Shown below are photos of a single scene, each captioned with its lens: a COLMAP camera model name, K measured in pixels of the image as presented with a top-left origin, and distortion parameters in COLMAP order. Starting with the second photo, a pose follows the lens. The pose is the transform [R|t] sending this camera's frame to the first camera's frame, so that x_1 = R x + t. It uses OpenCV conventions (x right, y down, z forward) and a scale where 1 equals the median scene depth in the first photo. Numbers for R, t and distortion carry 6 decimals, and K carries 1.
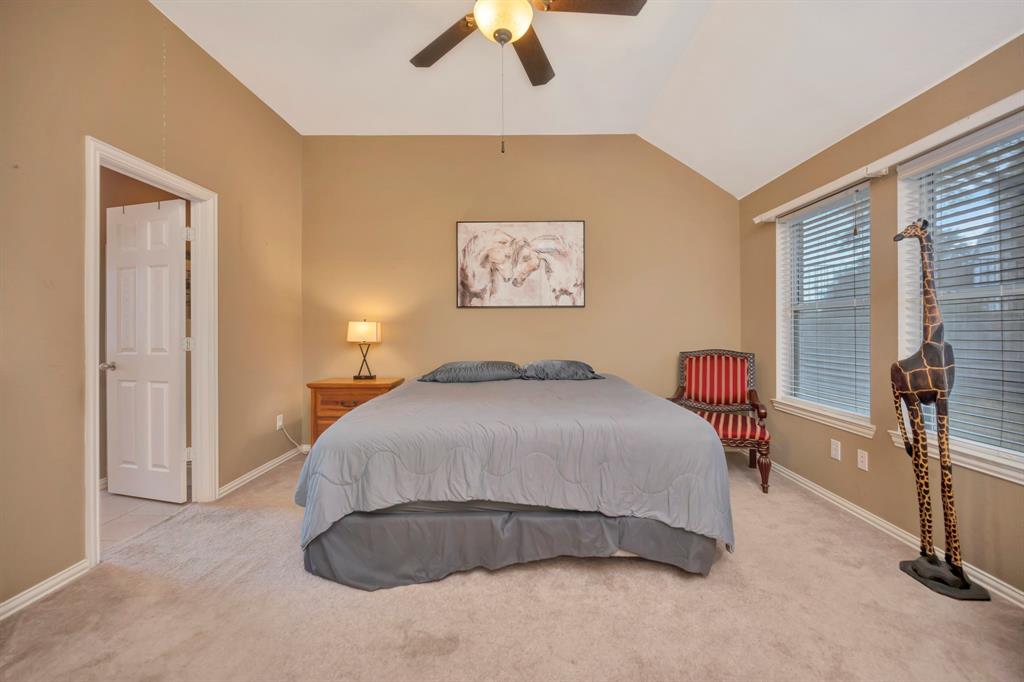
lens RADIAL K [[410.4, 0, 511.9], [0, 410.4, 327.9], [0, 0, 1]] dist [-0.000138, -0.000148]
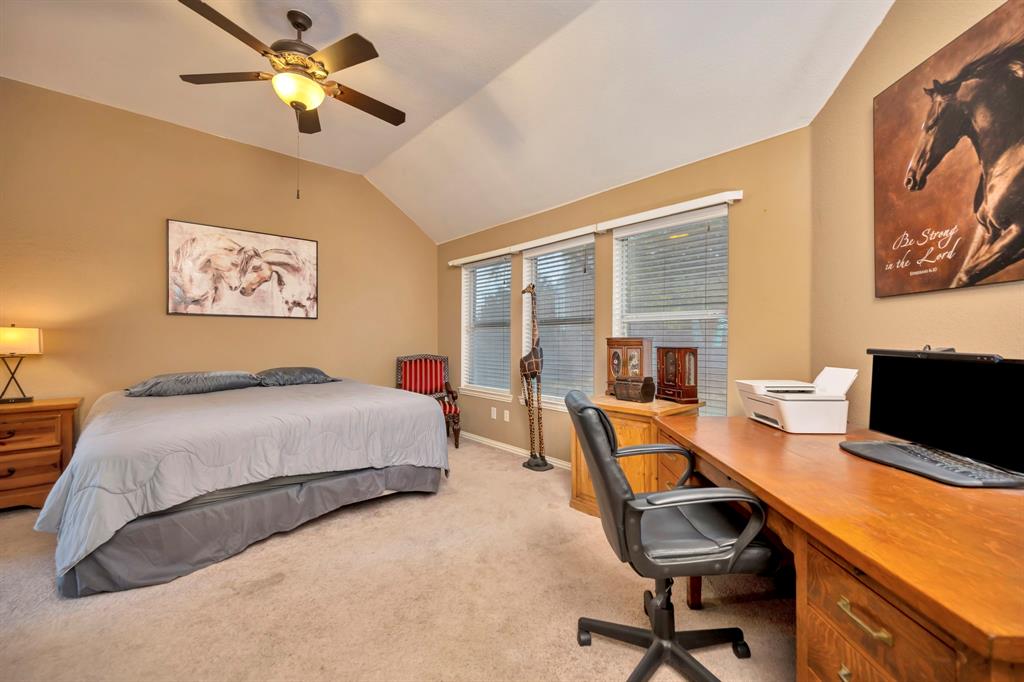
lens RADIAL K [[408.7, 0, 512.8], [0, 408.7, 338.2], [0, 0, 1]] dist [0.001427, 0.000240]
pose [[0.736707, 0.006346, 0.676182, -0.356347], [-0.007761, 0.999969, -0.000930, -0.002932], [-0.676167, -0.004563, 0.736734, -0.346878]]
